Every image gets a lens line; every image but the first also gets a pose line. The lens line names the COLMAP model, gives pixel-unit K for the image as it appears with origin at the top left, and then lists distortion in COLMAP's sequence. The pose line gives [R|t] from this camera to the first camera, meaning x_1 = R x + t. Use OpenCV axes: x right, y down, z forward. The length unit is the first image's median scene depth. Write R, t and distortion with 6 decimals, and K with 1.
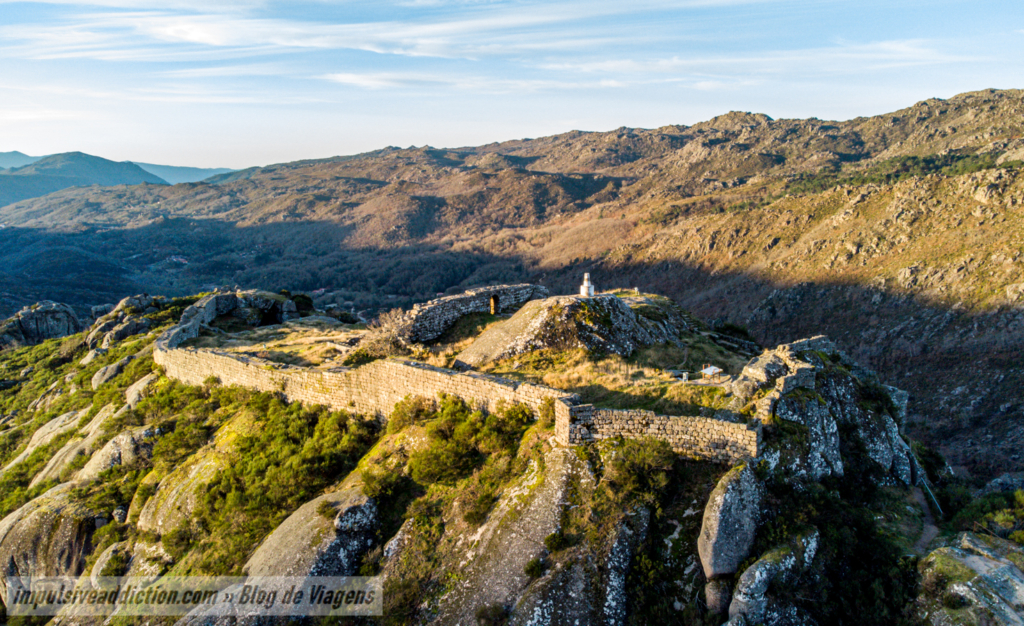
lens RADIAL K [[886.2, 0, 539.3], [0, 886.2, 311.5], [0, 0, 1]] dist [0.043283, 0.011254]
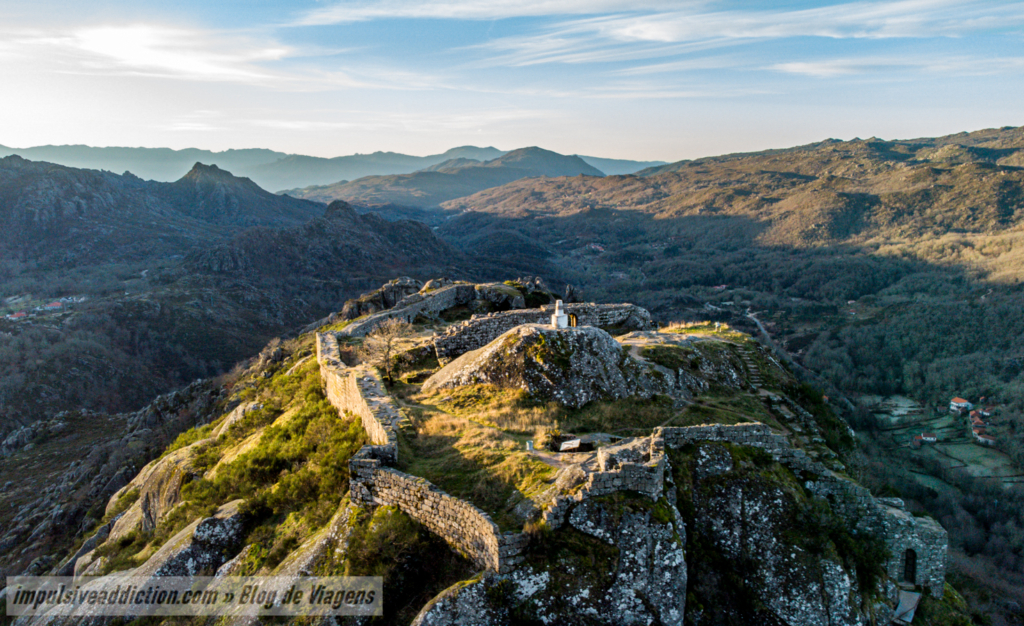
lens RADIAL K [[886.2, 0, 539.3], [0, 886.2, 311.5], [0, 0, 1]] dist [0.043283, 0.011254]
pose [[0.844675, 0.099784, -0.525897, 0.094411], [-0.094966, 0.994821, 0.036227, -0.012106], [0.526788, 0.019342, 0.849776, 0.057649]]
